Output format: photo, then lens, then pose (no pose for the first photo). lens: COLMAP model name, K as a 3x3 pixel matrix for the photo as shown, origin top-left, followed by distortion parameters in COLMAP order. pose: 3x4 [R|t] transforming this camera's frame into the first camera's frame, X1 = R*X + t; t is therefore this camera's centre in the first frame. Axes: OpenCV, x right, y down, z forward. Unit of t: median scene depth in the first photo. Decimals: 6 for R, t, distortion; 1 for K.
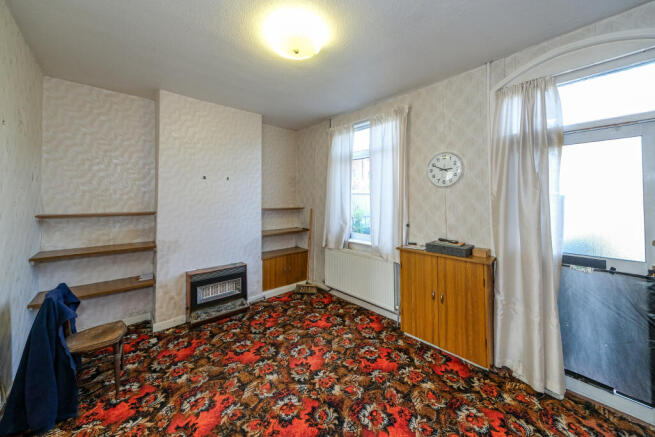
lens RADIAL K [[230.5, 0, 327.5], [0, 230.5, 218.5], [0, 0, 1]] dist [-0.034565, 0.000083]
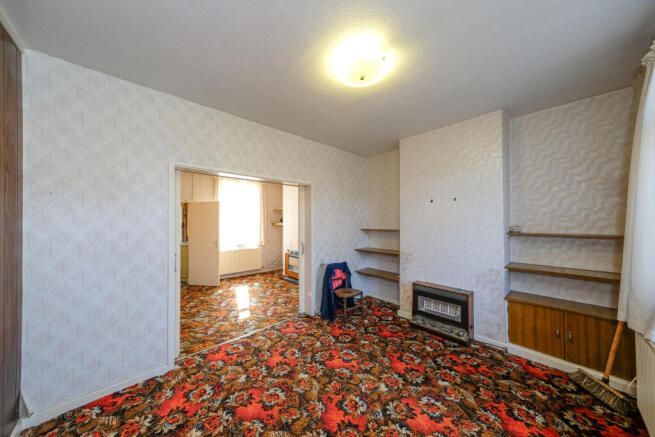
lens RADIAL K [[216.2, 0, 327.5], [0, 216.2, 218.5], [0, 0, 1]] dist [-0.007951, -0.000052]
pose [[0.007978, -0.018013, -0.999806, 0.567342], [-0.072504, 0.997196, -0.018544, -0.042980], [0.997336, 0.072638, 0.006649, 0.484008]]
